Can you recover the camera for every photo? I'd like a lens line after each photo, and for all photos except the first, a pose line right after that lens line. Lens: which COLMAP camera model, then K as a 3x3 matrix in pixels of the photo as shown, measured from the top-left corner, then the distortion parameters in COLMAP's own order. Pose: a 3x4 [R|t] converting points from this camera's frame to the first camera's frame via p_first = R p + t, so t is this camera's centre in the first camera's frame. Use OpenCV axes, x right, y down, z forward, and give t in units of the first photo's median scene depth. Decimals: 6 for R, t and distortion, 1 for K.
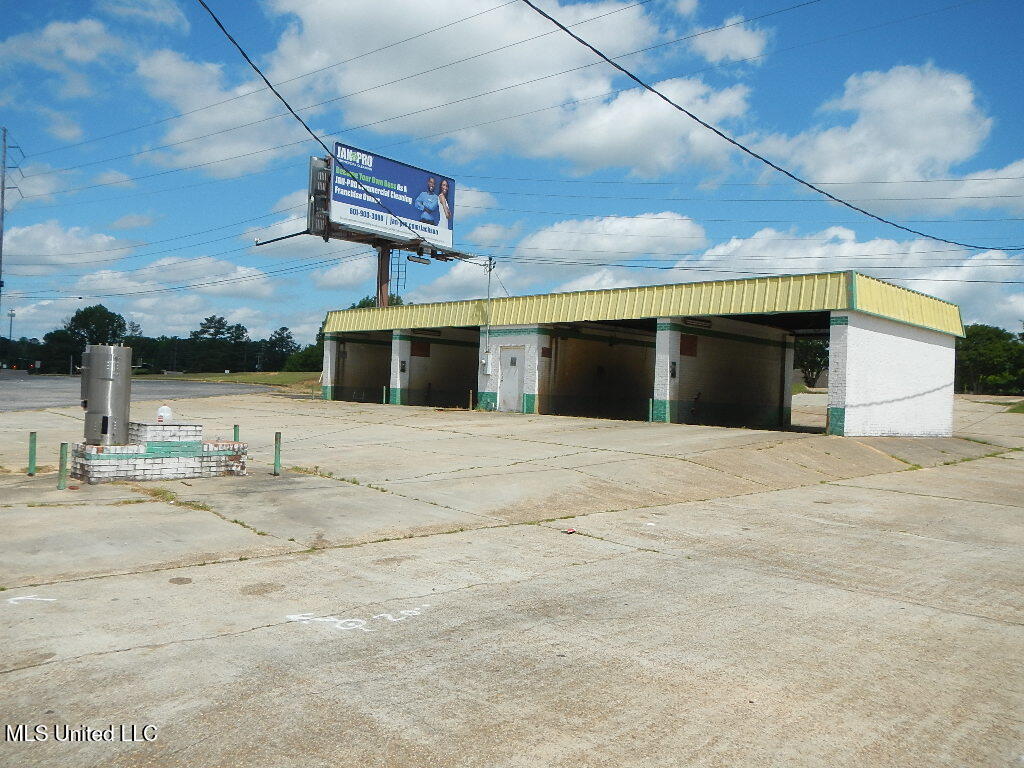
lens RADIAL K [[811.2, 0, 538.2], [0, 811.2, 384.7], [0, 0, 1]] dist [-0.003796, -0.004915]
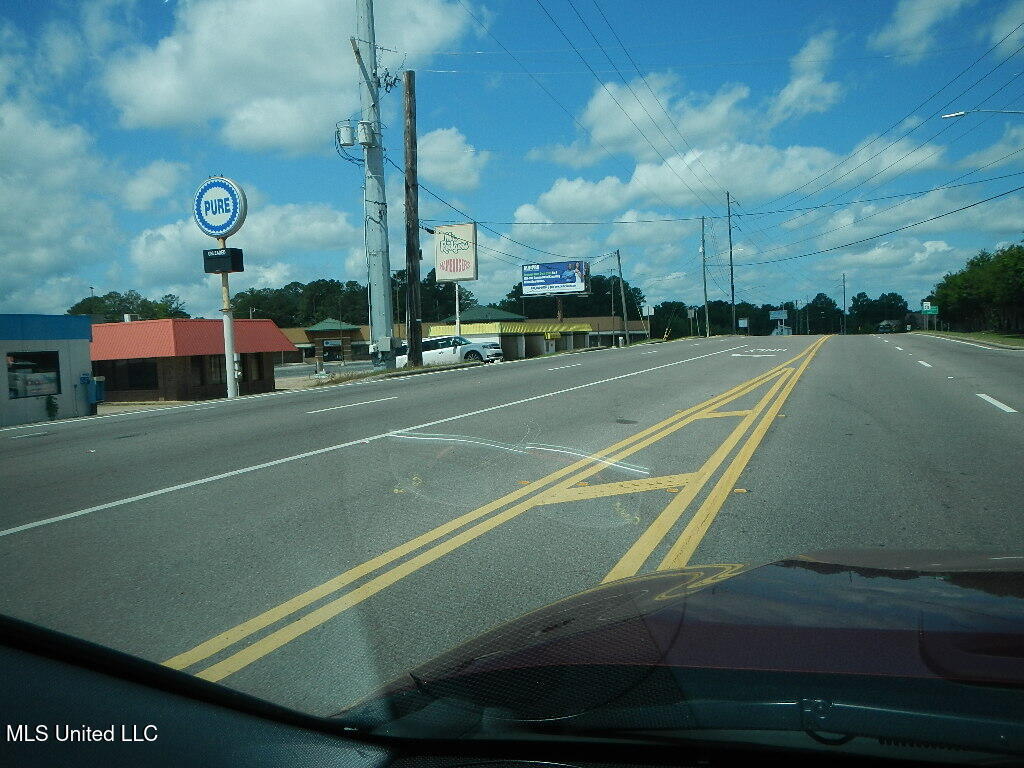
lens RADIAL K [[827.1, 0, 506.9], [0, 827.1, 347.6], [0, 0, 1]] dist [-0.004610, -0.002159]
pose [[0.325038, -0.049398, -0.944410, 2.143232], [0.065653, 0.997404, -0.029574, 0.051524], [0.943419, -0.052391, 0.327438, 0.019250]]
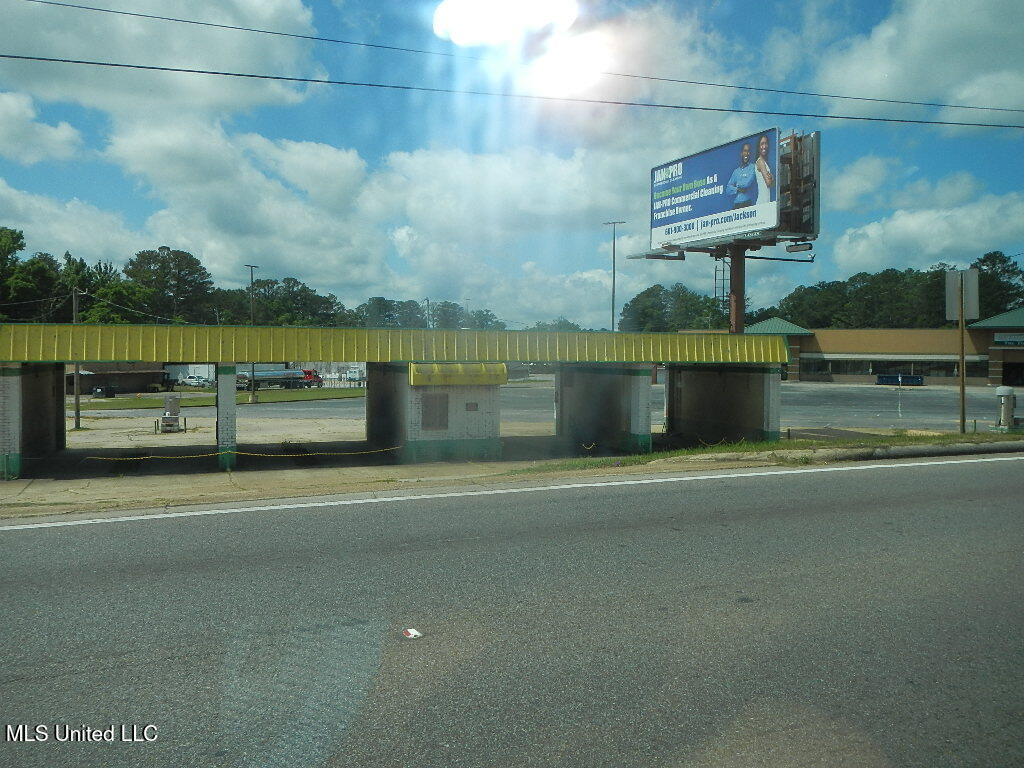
lens RADIAL K [[842.7, 0, 512.0], [0, 842.7, 384.0], [0, 0, 1]] dist [0.005036, -0.067751]
pose [[-0.446673, -0.017126, -0.894533, 0.669740], [-0.031344, 0.999503, -0.003485, -0.026477], [0.894148, 0.026482, -0.446987, 1.189673]]
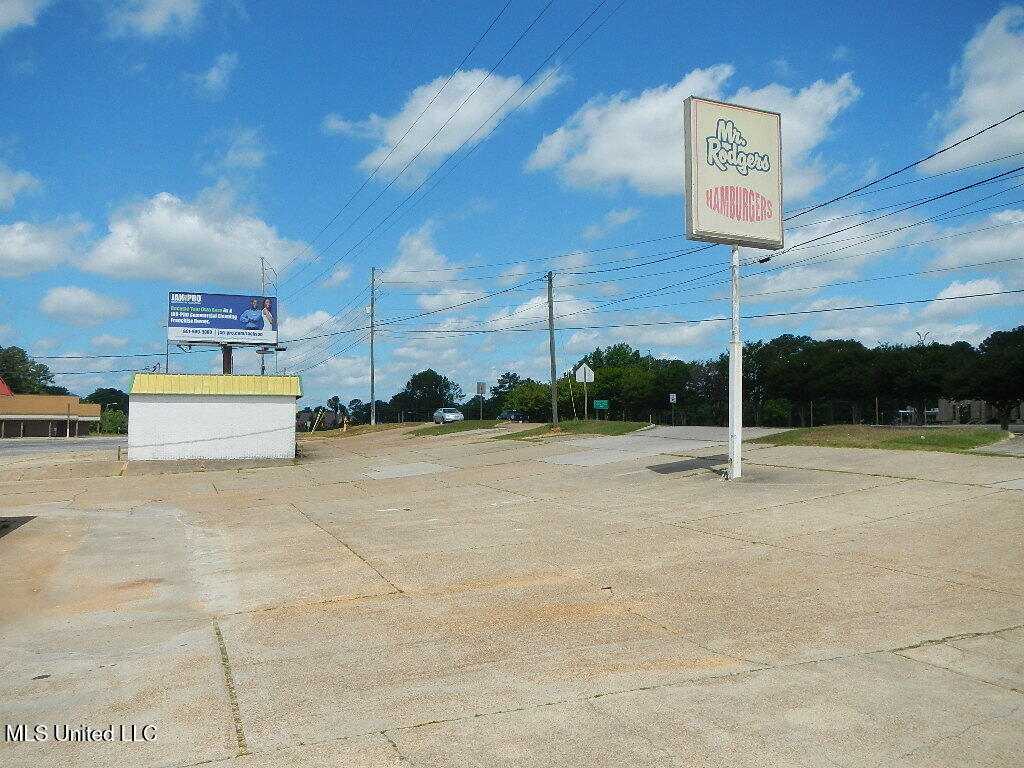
lens RADIAL K [[811.2, 0, 538.2], [0, 811.2, 384.7], [0, 0, 1]] dist [-0.003796, -0.004915]
pose [[0.895445, -0.064827, -0.440426, 1.038306], [0.043288, 0.997331, -0.058788, 0.018621], [0.443062, 0.033576, 0.895862, -0.132448]]
